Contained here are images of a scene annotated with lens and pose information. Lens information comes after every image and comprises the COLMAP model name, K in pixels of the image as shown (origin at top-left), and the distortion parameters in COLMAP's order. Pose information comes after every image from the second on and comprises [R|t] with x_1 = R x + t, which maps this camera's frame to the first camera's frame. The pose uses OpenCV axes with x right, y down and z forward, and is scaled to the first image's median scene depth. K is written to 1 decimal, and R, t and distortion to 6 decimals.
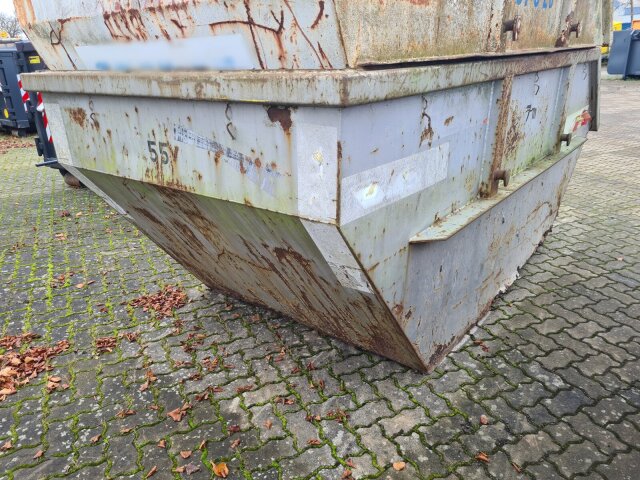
lens RADIAL K [[482.2, 0, 314.8], [0, 482.2, 239.2], [0, 0, 1]] dist [0.049467, -0.022413]
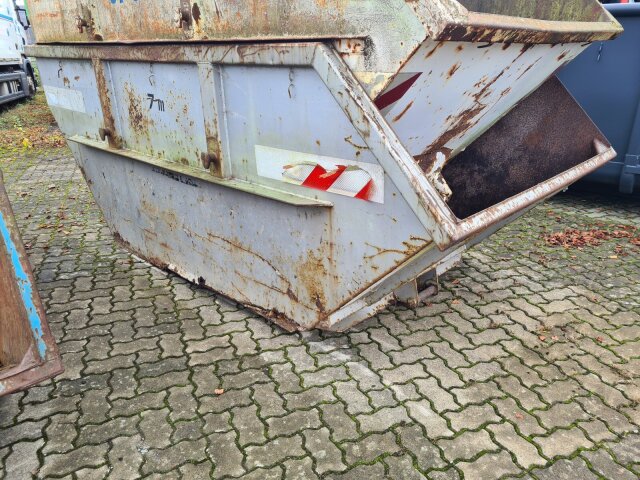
lens RADIAL K [[482.2, 0, 317.5], [0, 482.2, 241.7], [0, 0, 1]] dist [0.049467, -0.022413]
pose [[-0.091309, 0.396425, -0.913515, 2.062989], [-0.352288, 0.845167, 0.401977, -0.765313], [0.931427, 0.358524, 0.062484, 1.909592]]
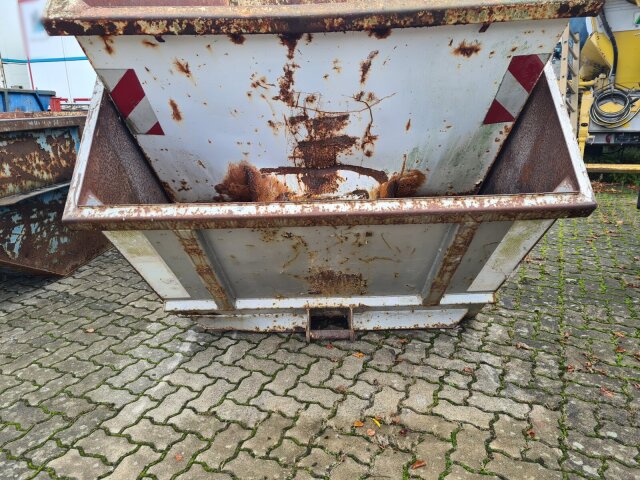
lens RADIAL K [[482.2, 0, 318.0], [0, 482.2, 240.3], [0, 0, 1]] dist [0.049467, -0.022413]
pose [[-0.782192, 0.223356, -0.581626, 1.432101], [-0.175540, 0.816708, 0.549704, -1.056372], [0.597798, 0.532072, -0.599614, 3.021383]]
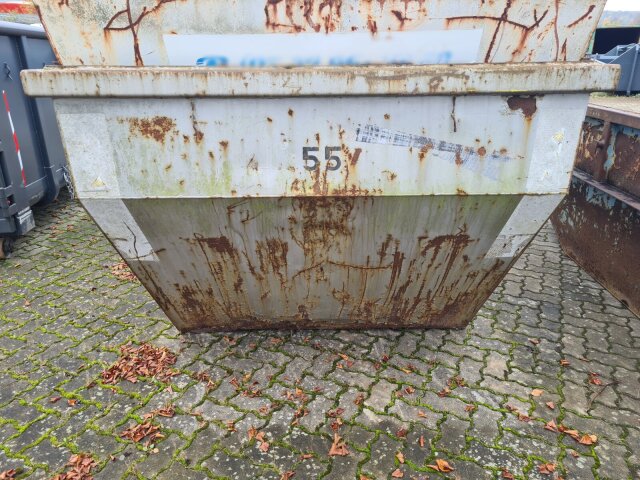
lens RADIAL K [[482.2, 0, 320.8], [0, 482.2, 239.6], [0, 0, 1]] dist [0.049467, -0.022413]
pose [[0.776305, -0.195688, 0.599213, -0.892116], [0.209589, 0.976639, 0.047414, -0.077424], [-0.594494, 0.088781, 0.799184, 0.312049]]
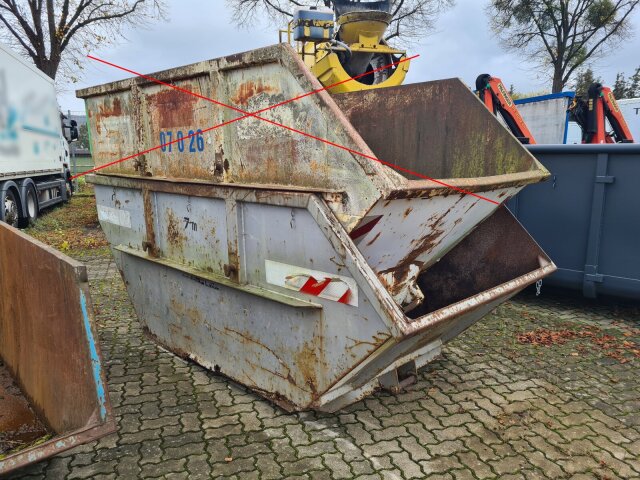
lens RADIAL K [[482.2, 0, 319.5], [0, 482.2, 246.2], [0, 0, 1]] dist [0.049467, -0.022413]
pose [[-0.115030, 0.218070, -0.969130, 2.376906], [-0.355430, 0.901982, 0.245148, -0.917926], [0.927598, 0.372657, -0.026246, 1.942107]]
